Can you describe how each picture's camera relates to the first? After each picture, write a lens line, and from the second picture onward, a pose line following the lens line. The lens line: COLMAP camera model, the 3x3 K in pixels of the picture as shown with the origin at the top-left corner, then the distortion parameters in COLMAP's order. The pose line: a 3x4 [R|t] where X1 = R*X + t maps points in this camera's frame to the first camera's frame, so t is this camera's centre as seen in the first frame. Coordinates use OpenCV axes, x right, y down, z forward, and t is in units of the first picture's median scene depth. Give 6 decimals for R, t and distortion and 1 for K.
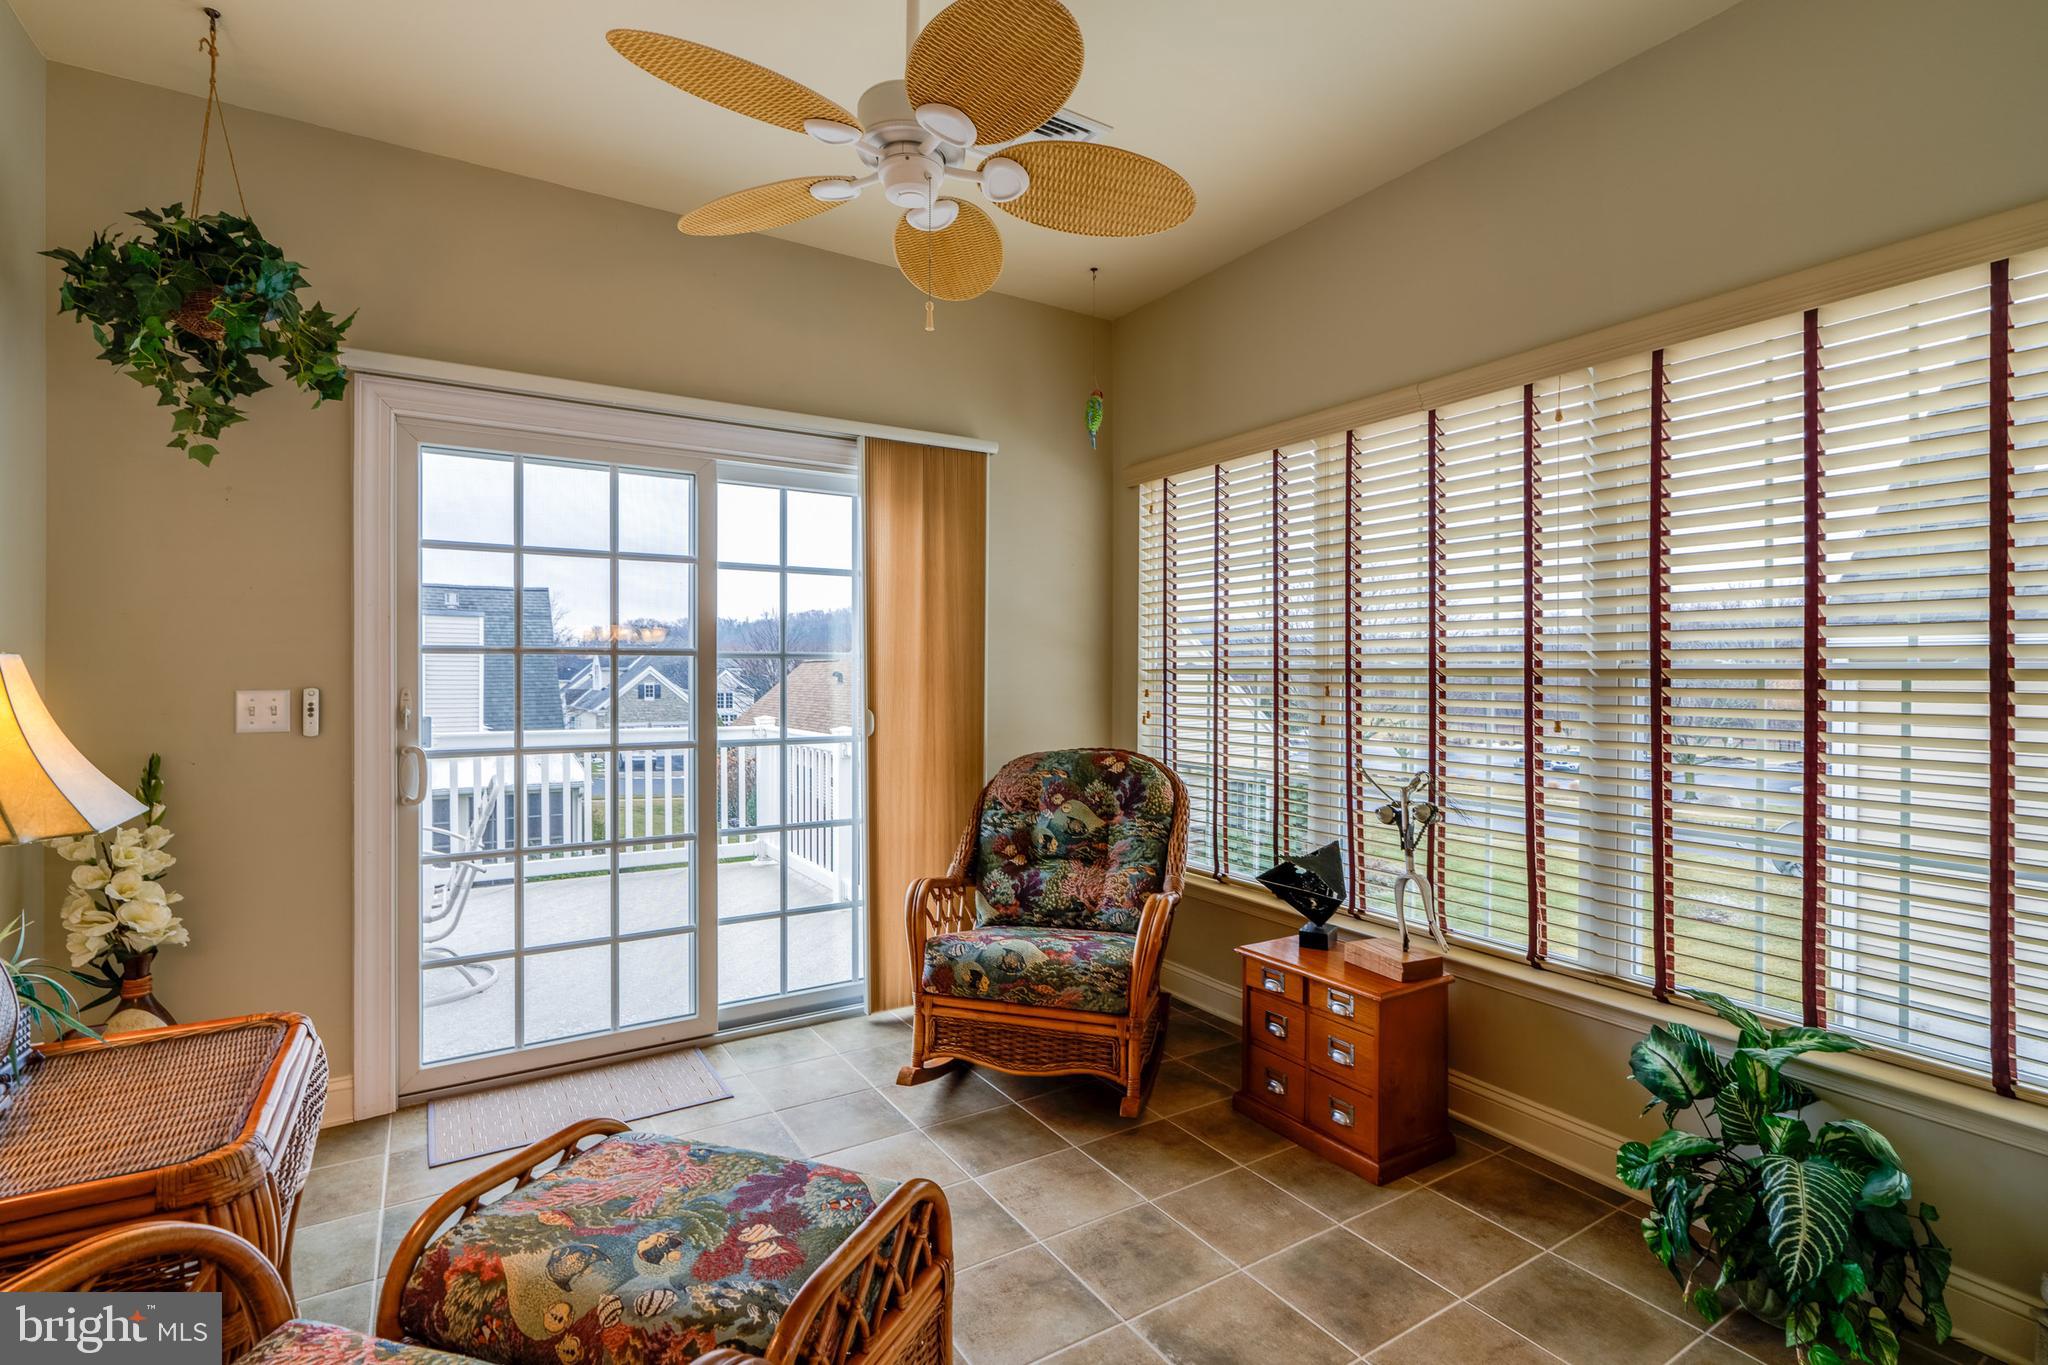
lens RADIAL K [[938.3, 0, 1034.0], [0, 938.3, 673.0], [0, 0, 1]] dist [-0.008372, 0.002564]
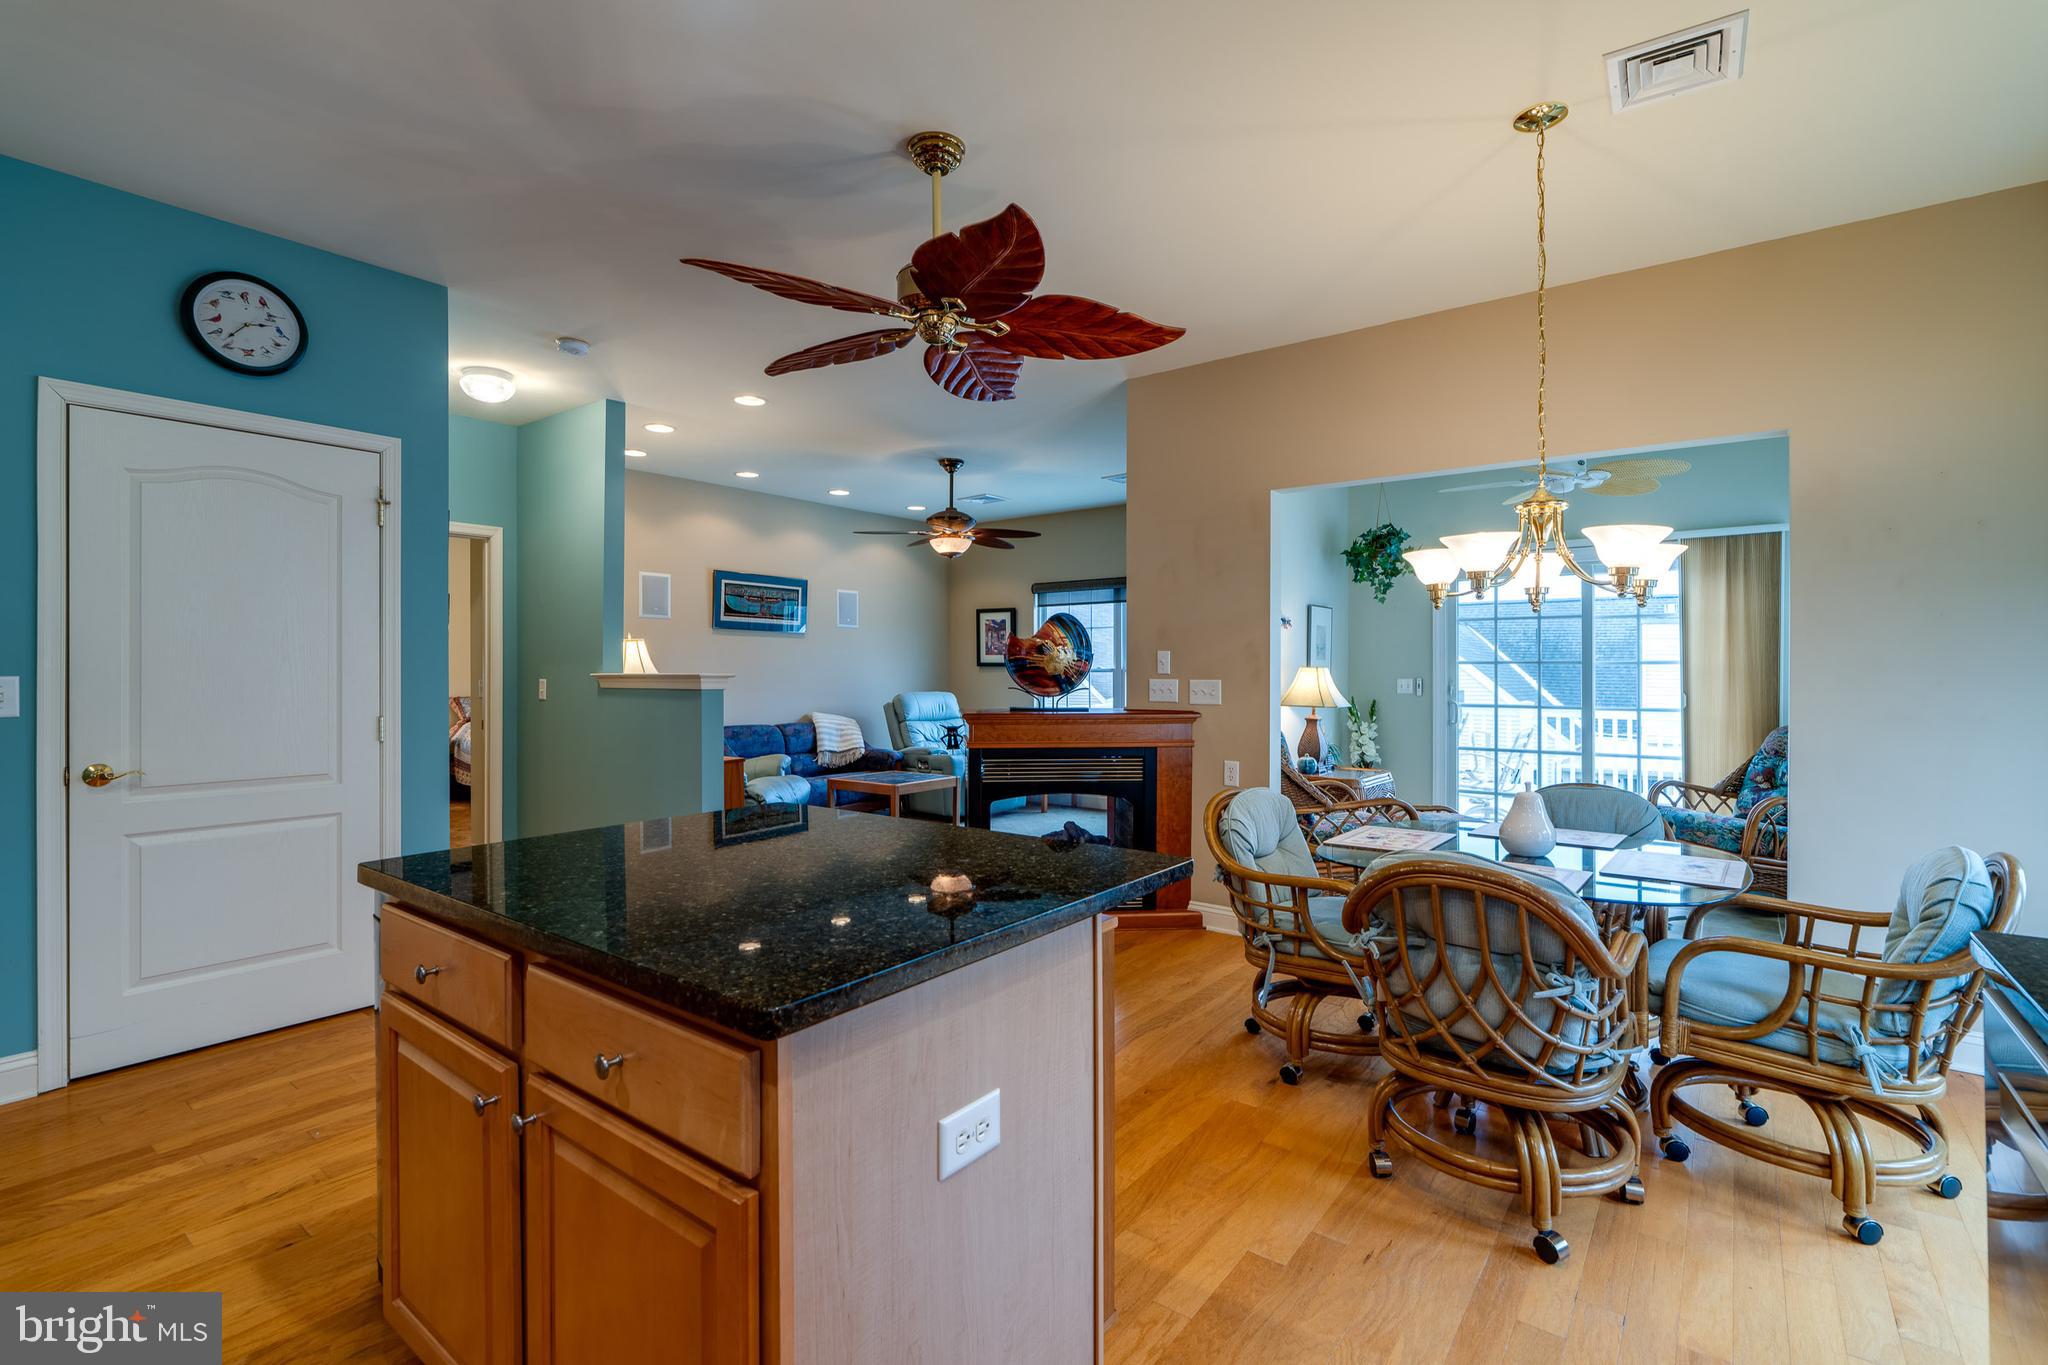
lens RADIAL K [[938.3, 0, 1009.5], [0, 938.3, 678.4], [0, 0, 1]] dist [-0.008372, 0.002564]
pose [[0.337062, 0.005650, -0.941465, 1.083729], [-0.001802, 0.999984, 0.005356, 0.004536], [0.941481, -0.000109, 0.337067, -0.807199]]
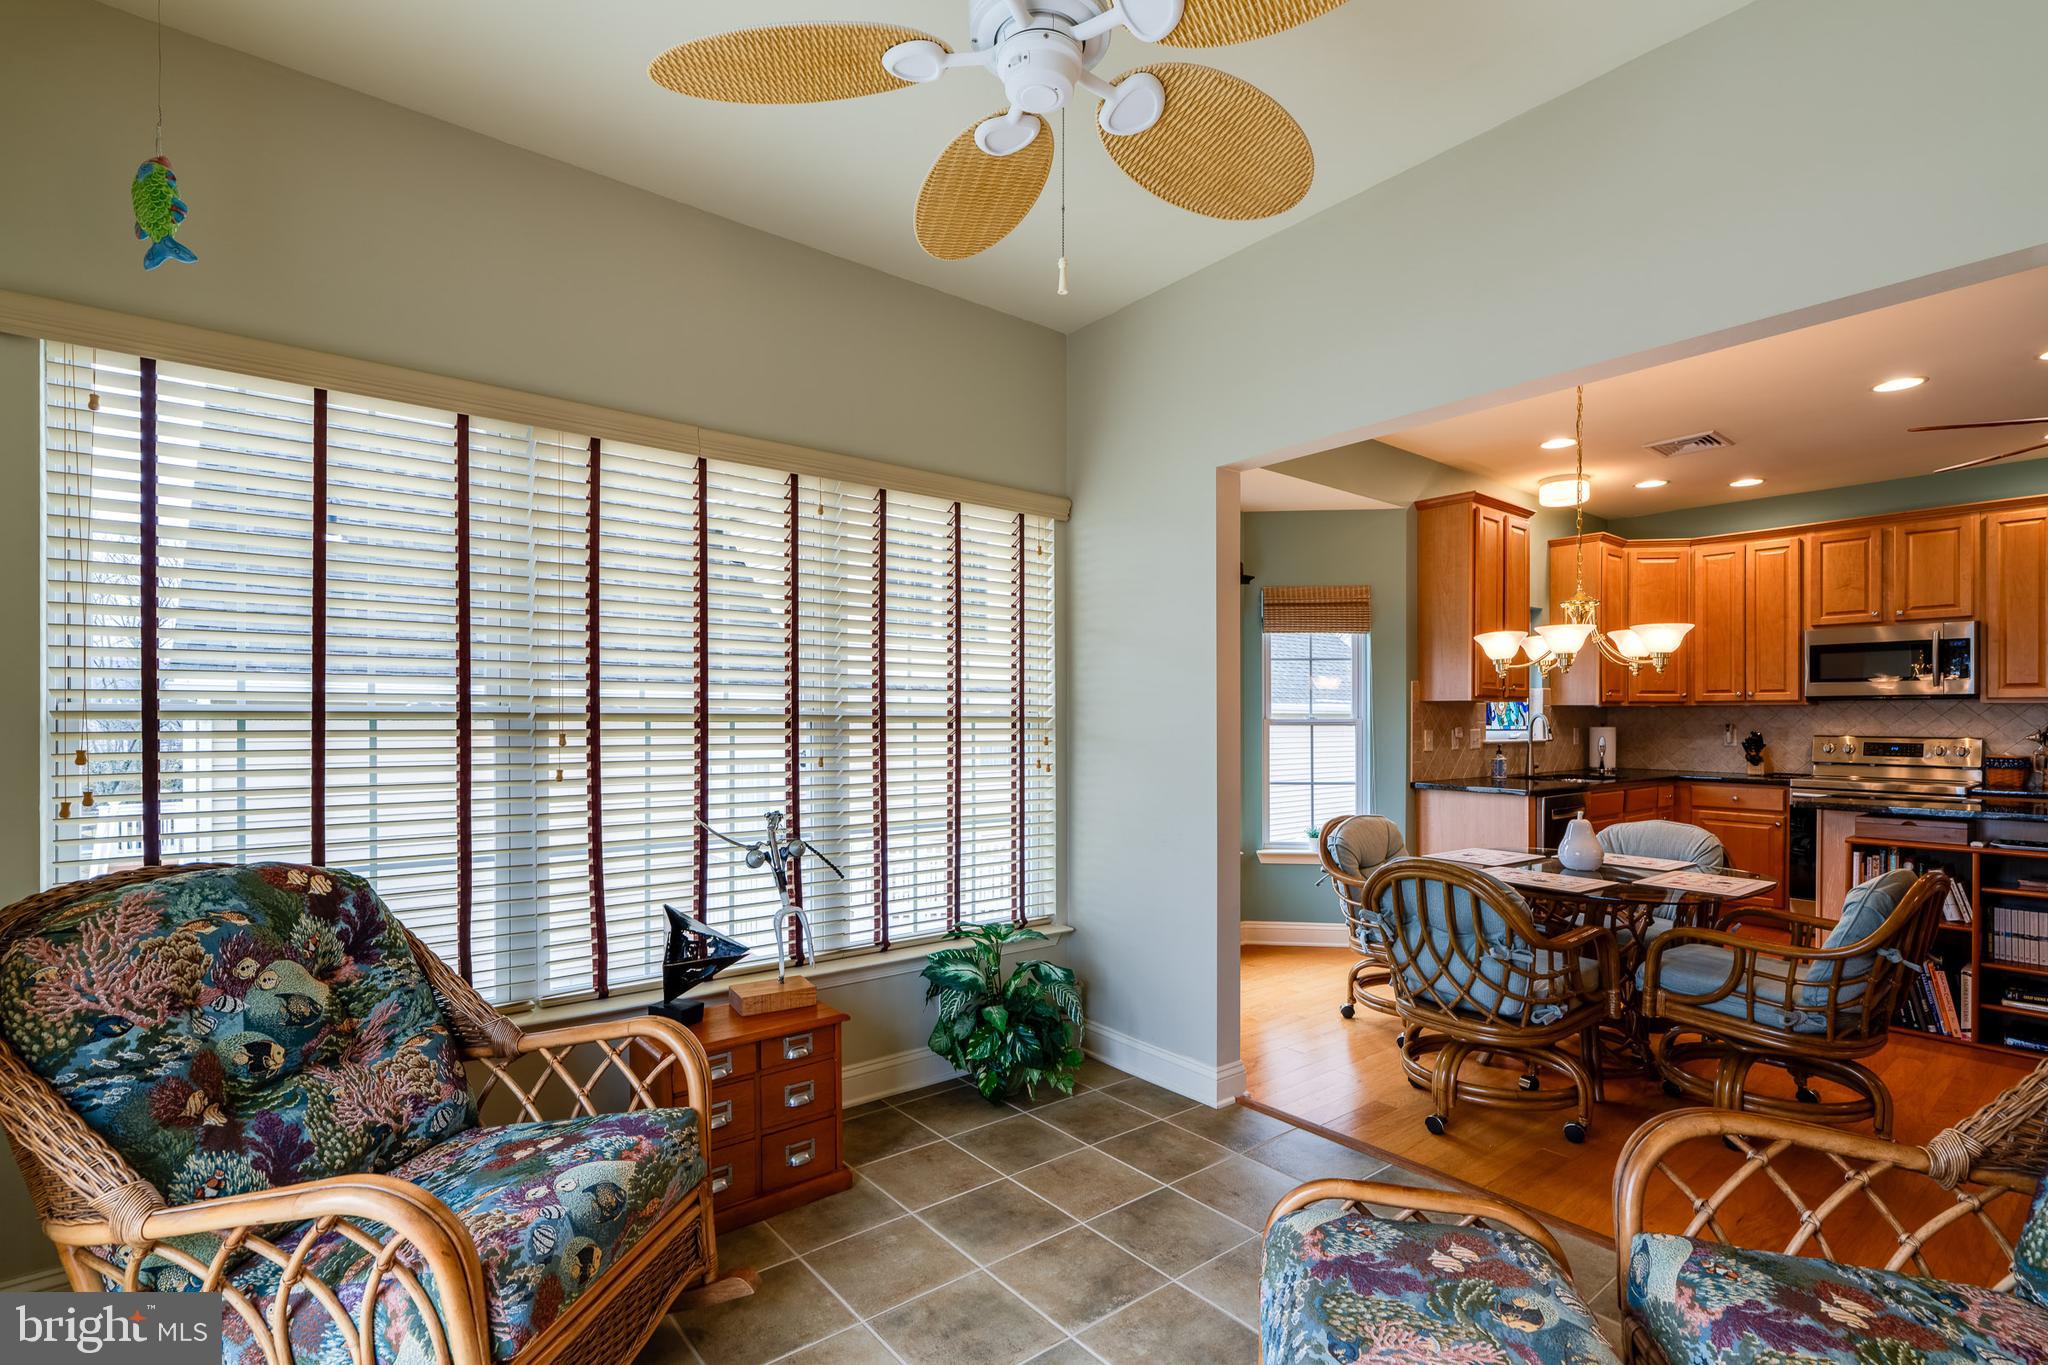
lens RADIAL K [[938.3, 0, 1019.8], [0, 938.3, 713.6], [0, 0, 1]] dist [-0.008372, 0.002564]
pose [[-0.100610, 0.001719, 0.994924, -0.524074], [-0.004811, 0.999986, -0.002214, -0.004199], [-0.994914, -0.005010, -0.100601, 0.643811]]
